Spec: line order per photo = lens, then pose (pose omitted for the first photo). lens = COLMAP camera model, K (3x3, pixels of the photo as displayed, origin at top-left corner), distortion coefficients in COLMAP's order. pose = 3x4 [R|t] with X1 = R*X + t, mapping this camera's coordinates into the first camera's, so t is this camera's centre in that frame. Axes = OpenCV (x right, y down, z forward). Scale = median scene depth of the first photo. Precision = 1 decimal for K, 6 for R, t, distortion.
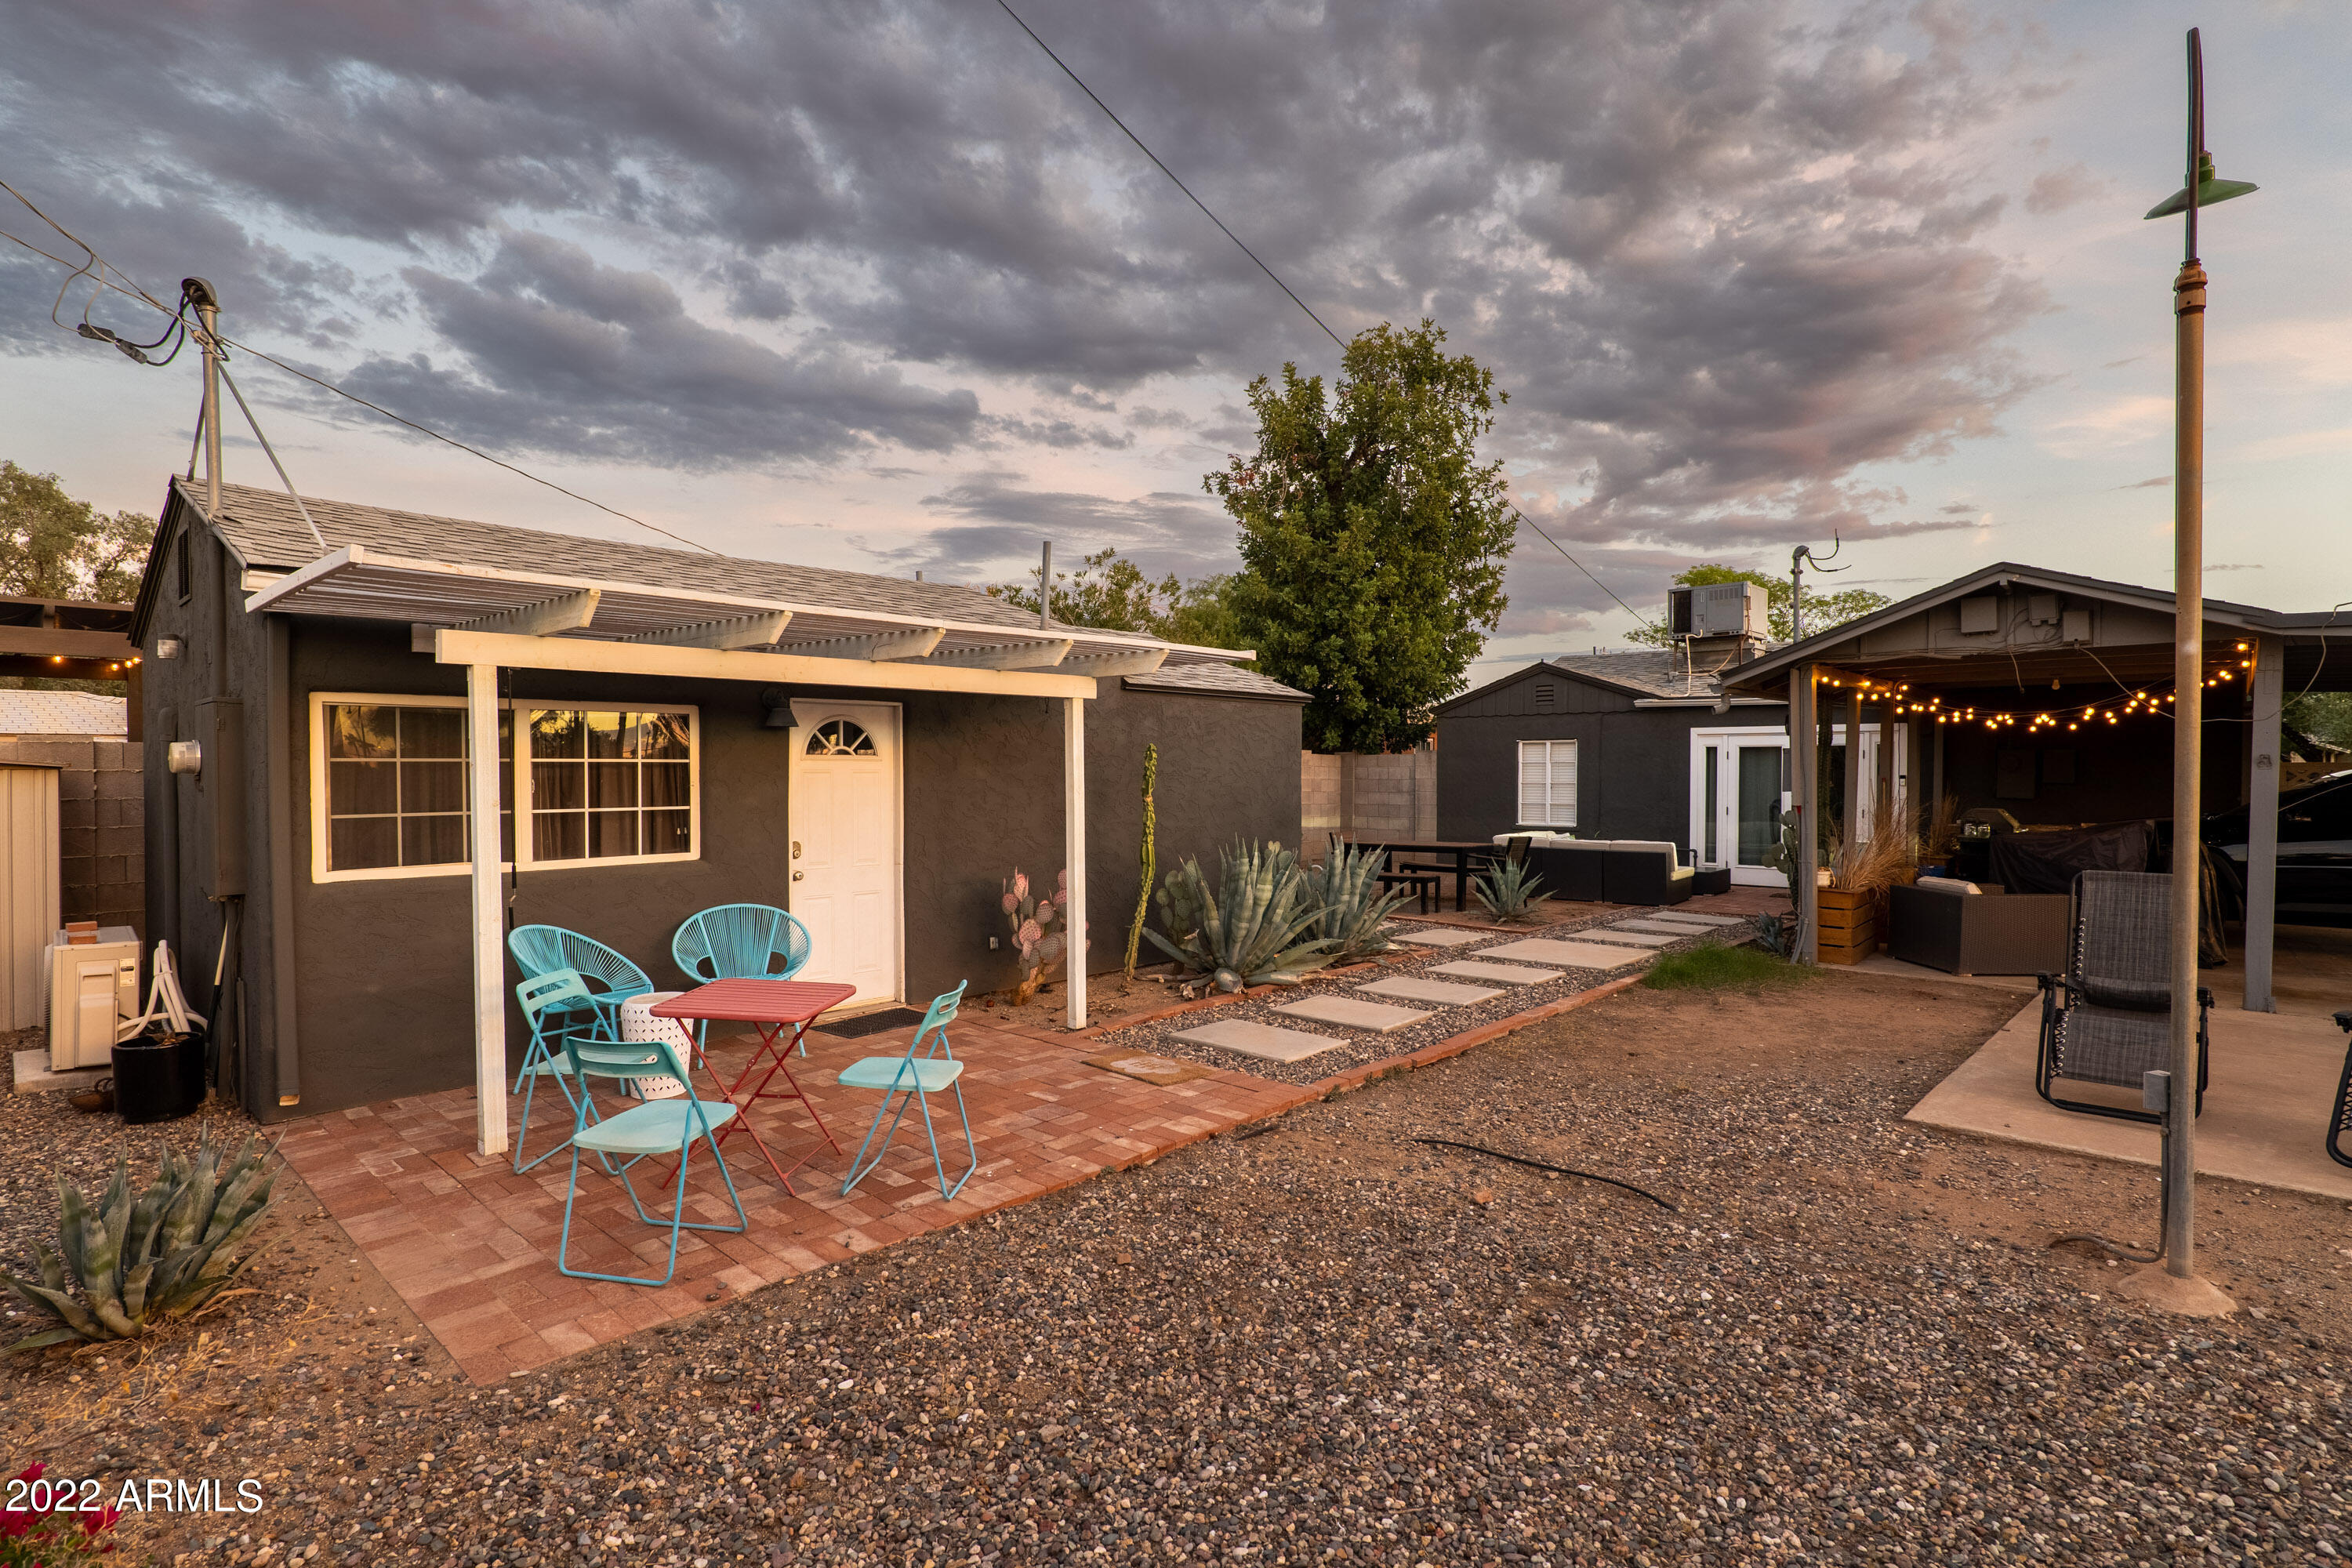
lens RADIAL K [[1151.5, 0, 1166.1], [0, 1151.5, 770.2], [0, 0, 1]] dist [0.002932, 0.000601]
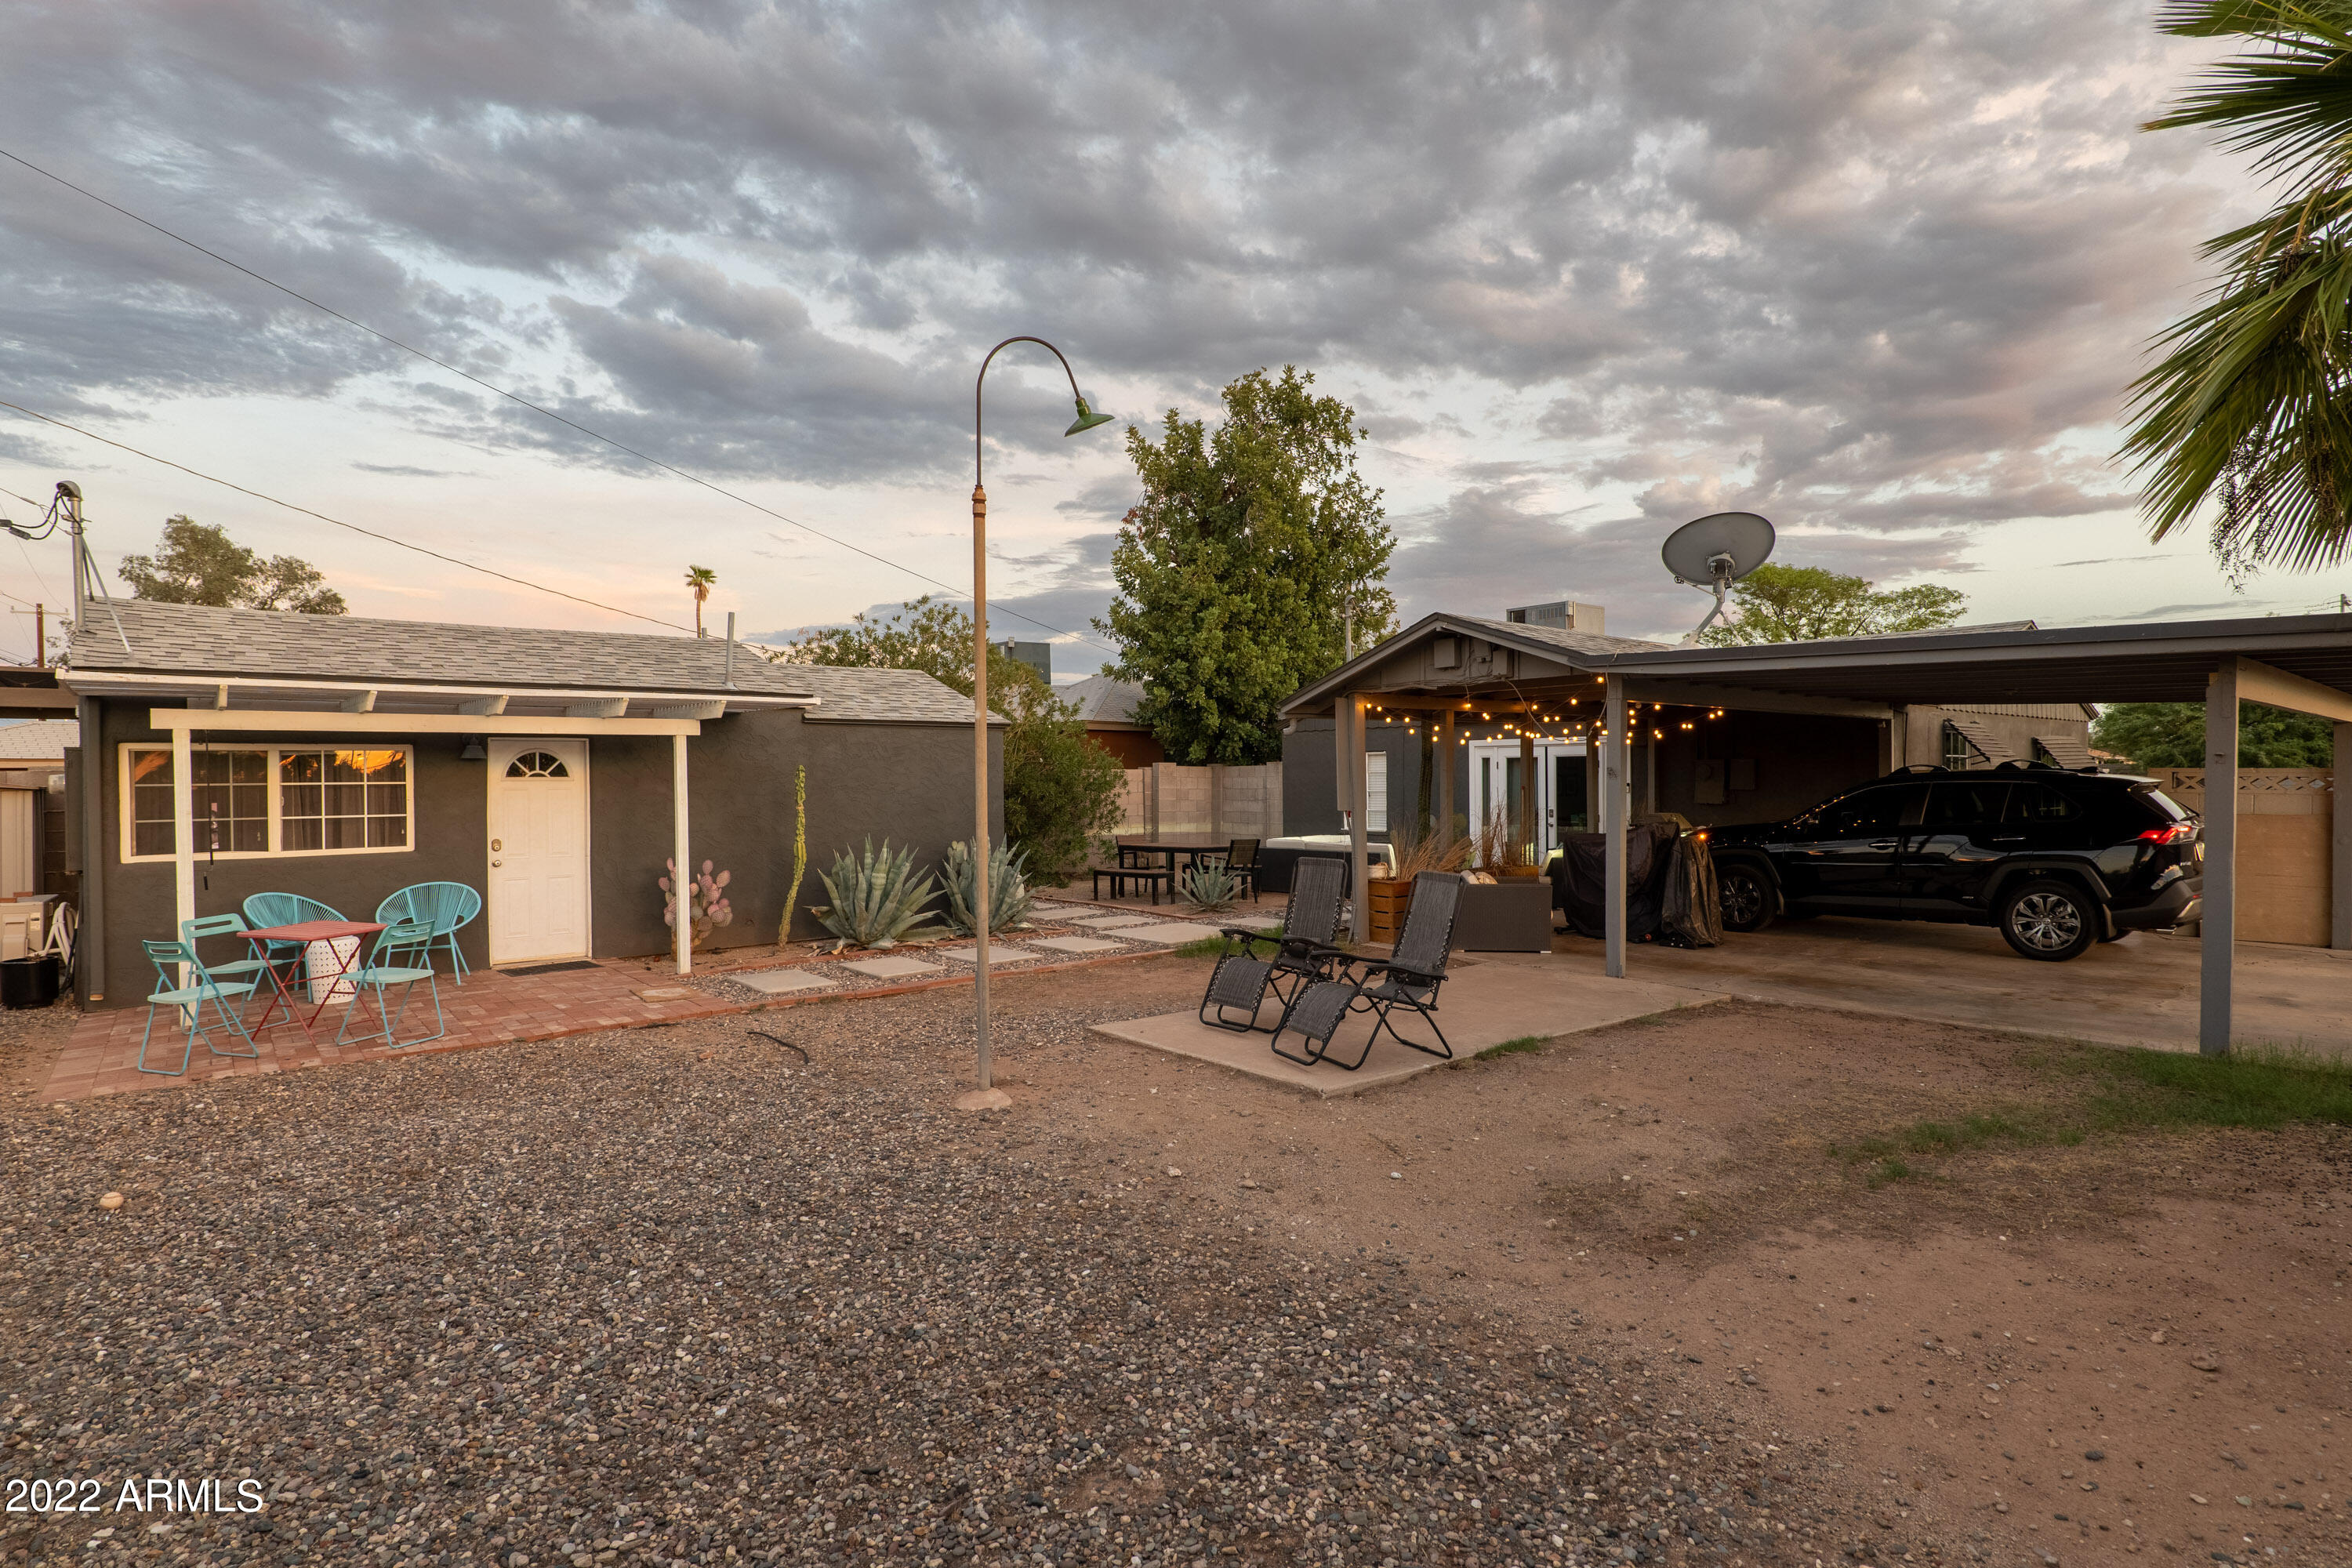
lens RADIAL K [[1196.1, 0, 1164.3], [0, 1196.1, 787.7], [0, 0, 1]] dist [0.007032, 0.001211]
pose [[0.993418, -0.007693, -0.114285, 0.243531], [0.008513, 0.999941, 0.006692, -0.001448], [0.114227, -0.007621, 0.993425, -0.135170]]
